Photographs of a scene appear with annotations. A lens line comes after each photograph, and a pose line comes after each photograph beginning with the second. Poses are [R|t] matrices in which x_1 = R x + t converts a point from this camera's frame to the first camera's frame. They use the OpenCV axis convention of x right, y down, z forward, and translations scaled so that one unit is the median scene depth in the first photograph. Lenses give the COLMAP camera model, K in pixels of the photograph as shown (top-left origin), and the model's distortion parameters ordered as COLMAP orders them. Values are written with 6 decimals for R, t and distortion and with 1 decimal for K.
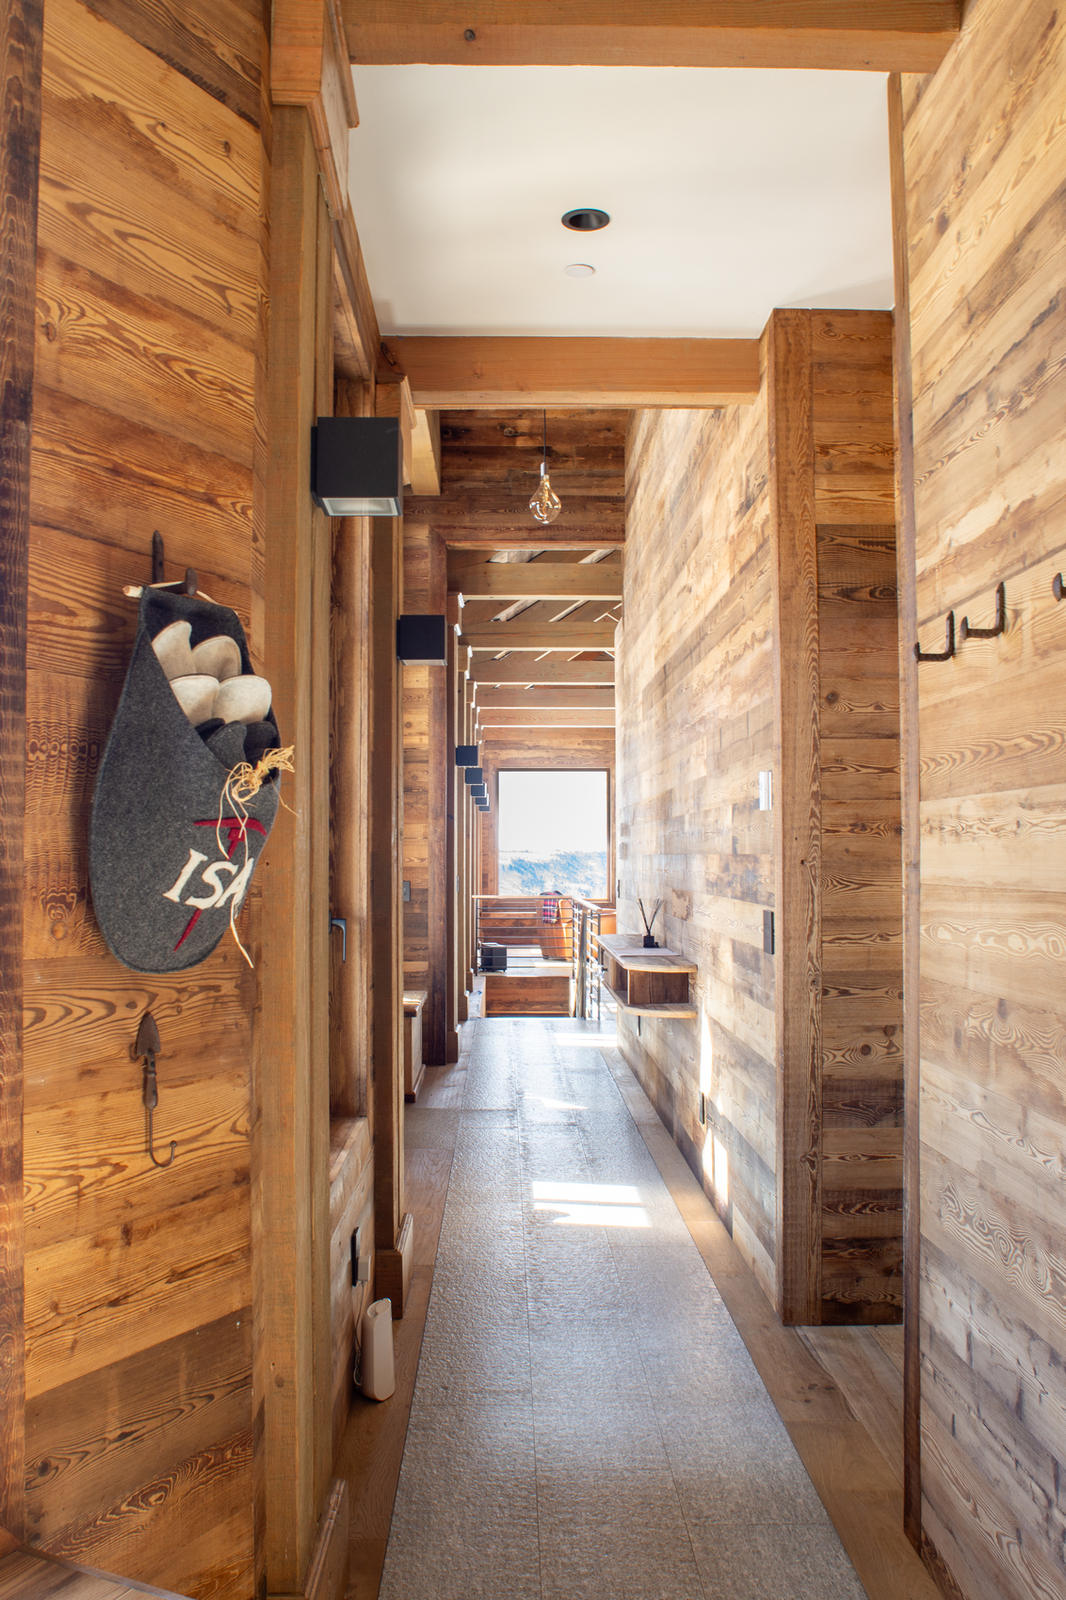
lens RADIAL K [[1421.6, 0, 533.6], [0, 1421.6, 799.1], [0, 0, 1]] dist [-0.109448, 0.083204]
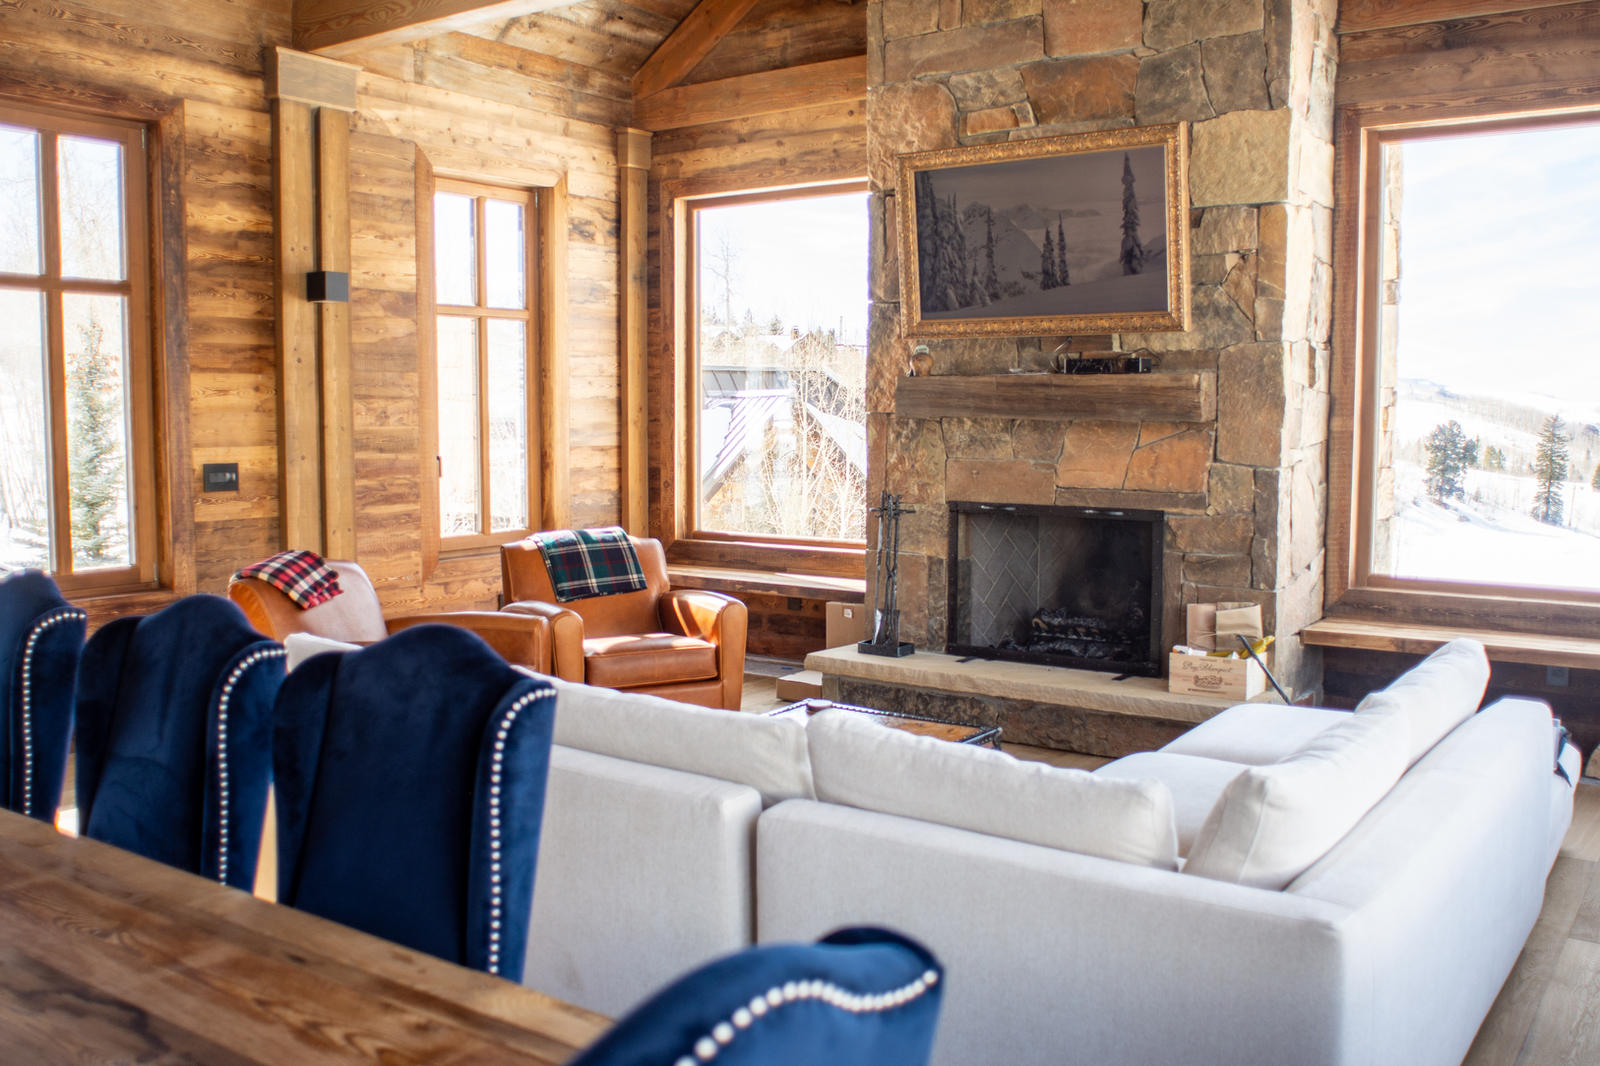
lens RADIAL K [[1421.6, 0, 774.5], [0, 1421.6, 540.9], [0, 0, 1]] dist [-0.109448, 0.083204]
pose [[0.810558, 0.059555, -0.582622, 0.230302], [0.018288, 0.991757, 0.126820, 0.023002], [0.585372, -0.113450, 0.802788, 0.691230]]
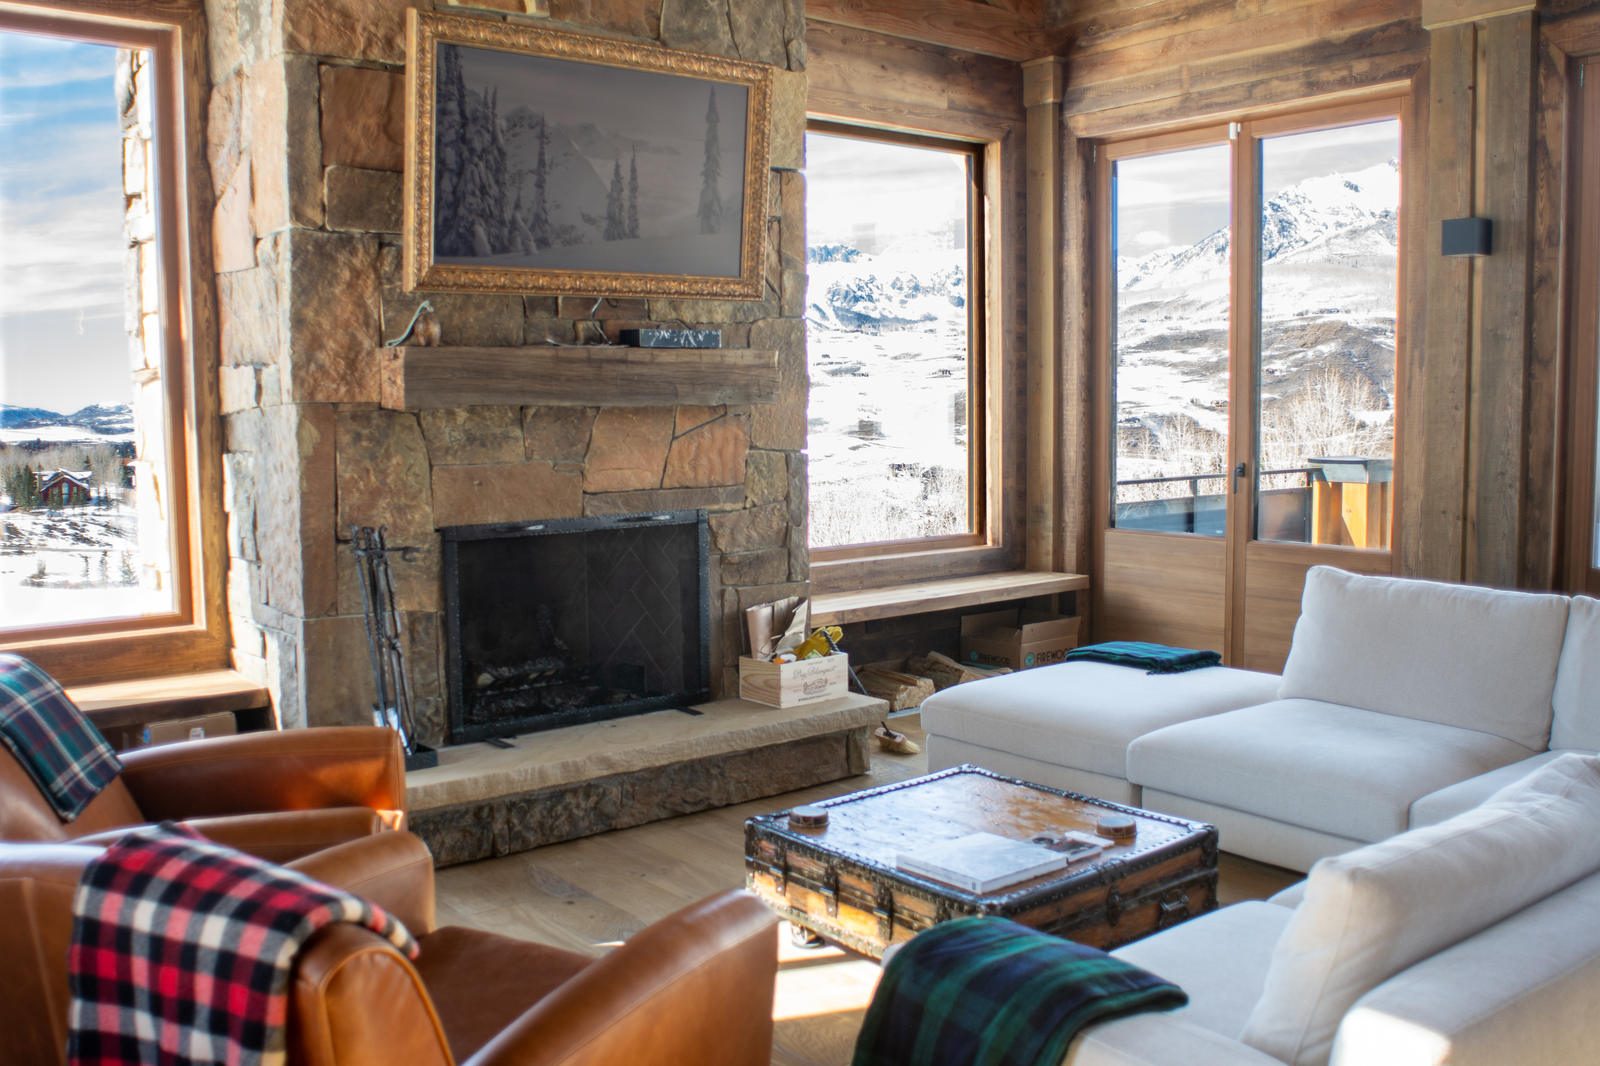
lens RADIAL K [[1421.6, 0, 791.9], [0, 1421.6, 541.8], [0, 0, 1]] dist [-0.109448, 0.083204]
pose [[0.787348, -0.067254, 0.612829, -0.008317], [-0.017625, 0.991170, 0.131419, 0.027329], [-0.616257, -0.114274, 0.779211, 0.762424]]
